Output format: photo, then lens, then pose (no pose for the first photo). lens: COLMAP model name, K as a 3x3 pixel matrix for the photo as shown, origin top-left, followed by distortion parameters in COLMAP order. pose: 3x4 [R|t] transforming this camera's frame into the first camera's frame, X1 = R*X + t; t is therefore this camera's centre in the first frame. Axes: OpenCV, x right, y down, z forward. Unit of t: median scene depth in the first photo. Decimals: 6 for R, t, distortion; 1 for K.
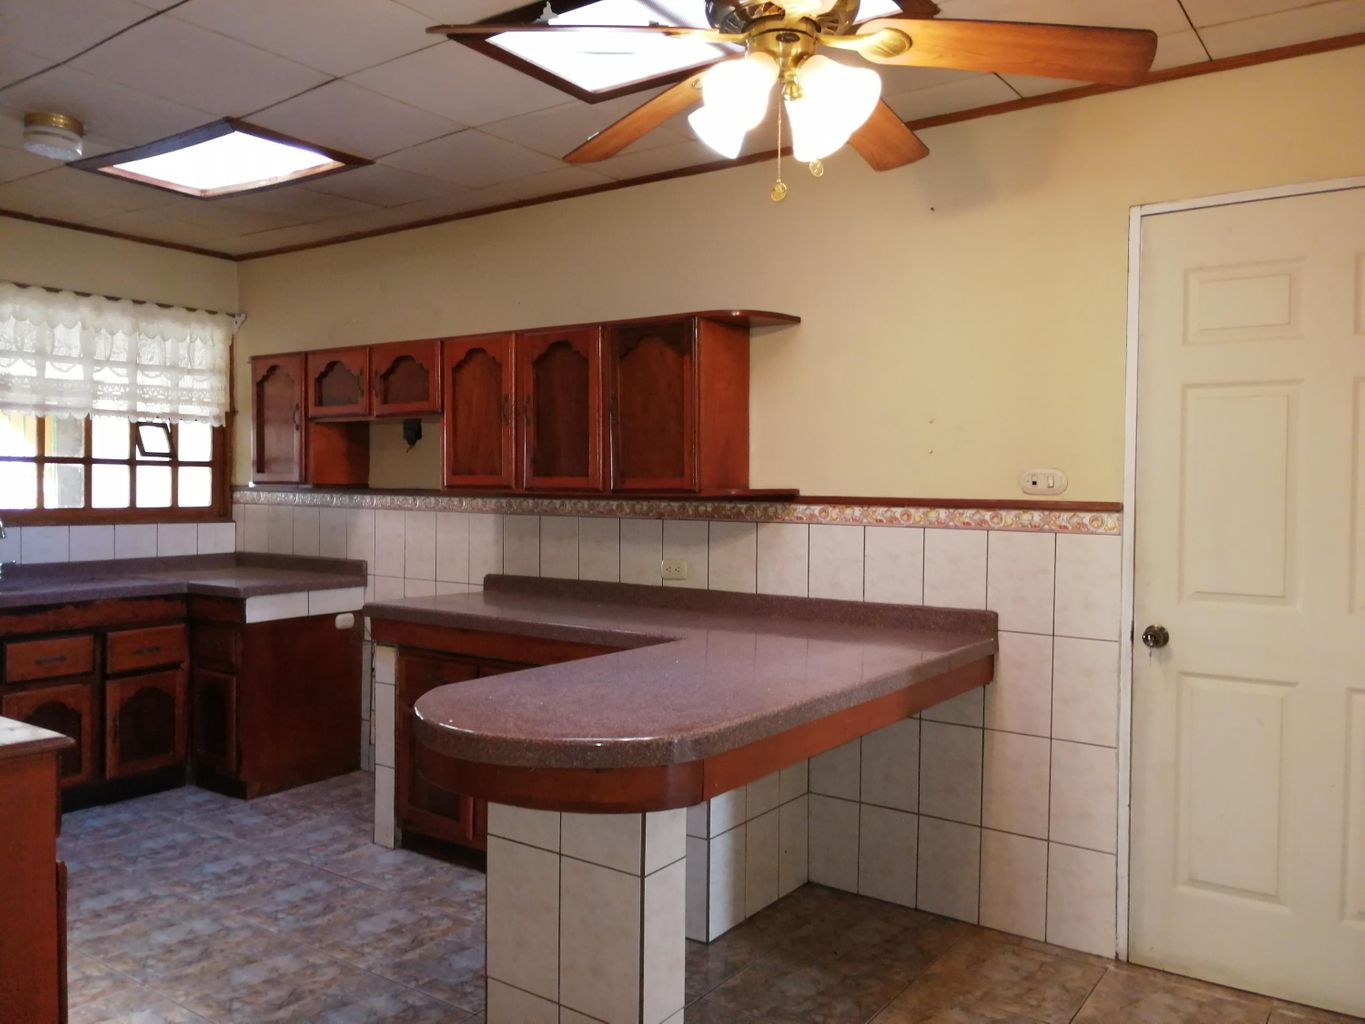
lens RADIAL K [[1076.0, 0, 682.5], [0, 1076.0, 512.0], [0, 0, 1]] dist [0.077749, -0.000662]
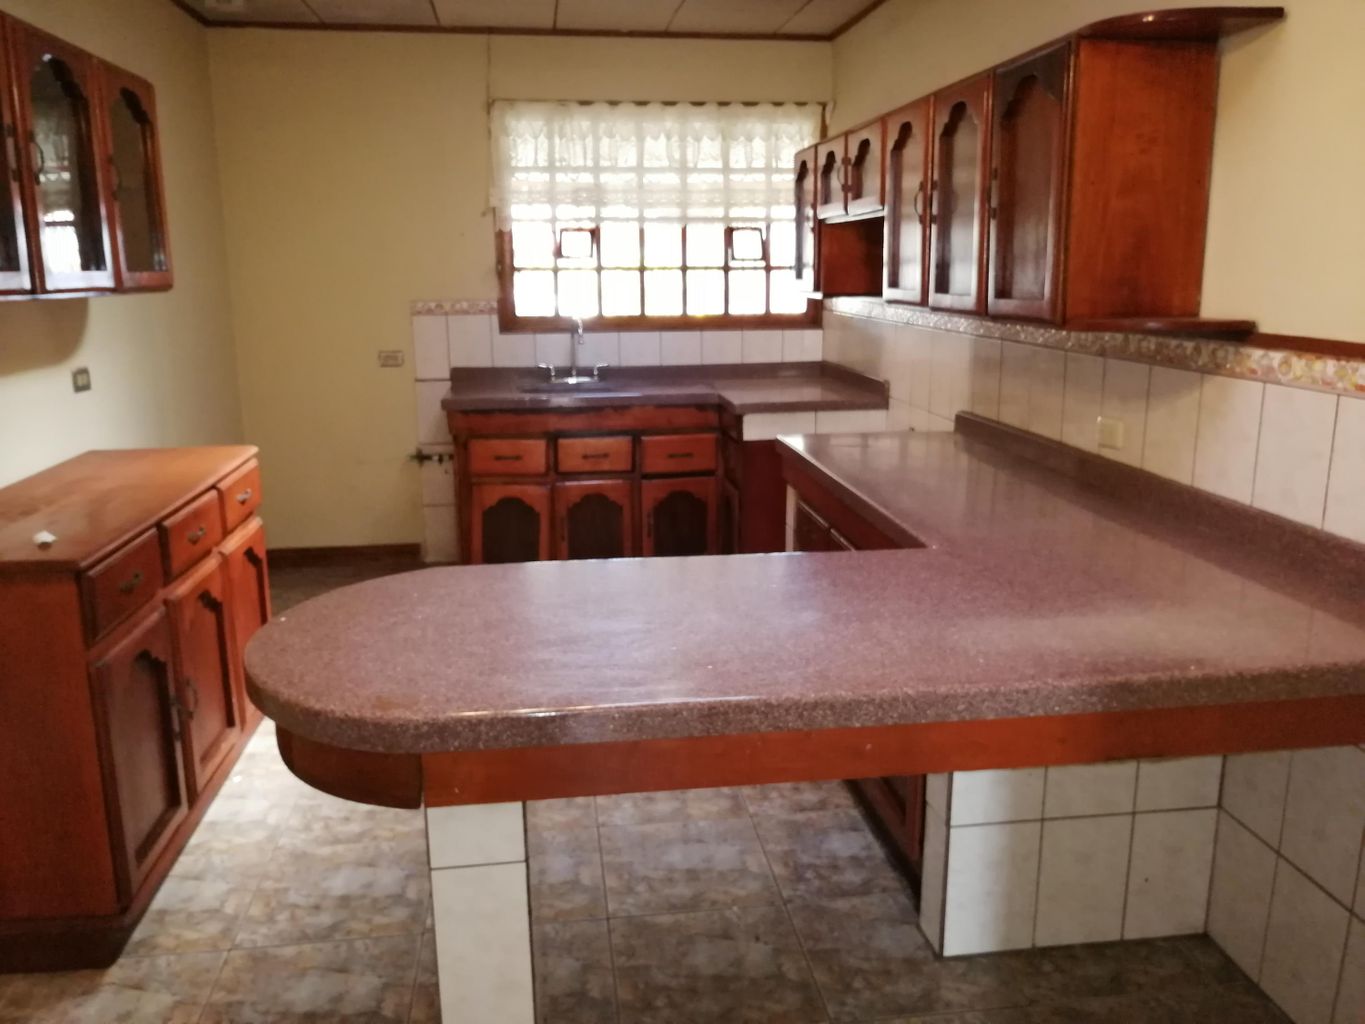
lens RADIAL K [[1096.5, 0, 682.5], [0, 1096.5, 512.0], [0, 0, 1]] dist [-0.000559, -0.005821]
pose [[0.686494, 0.149596, -0.711581, 0.309142], [-0.010832, 0.980604, 0.195702, -0.030353], [0.727055, -0.126640, 0.674799, 0.339367]]
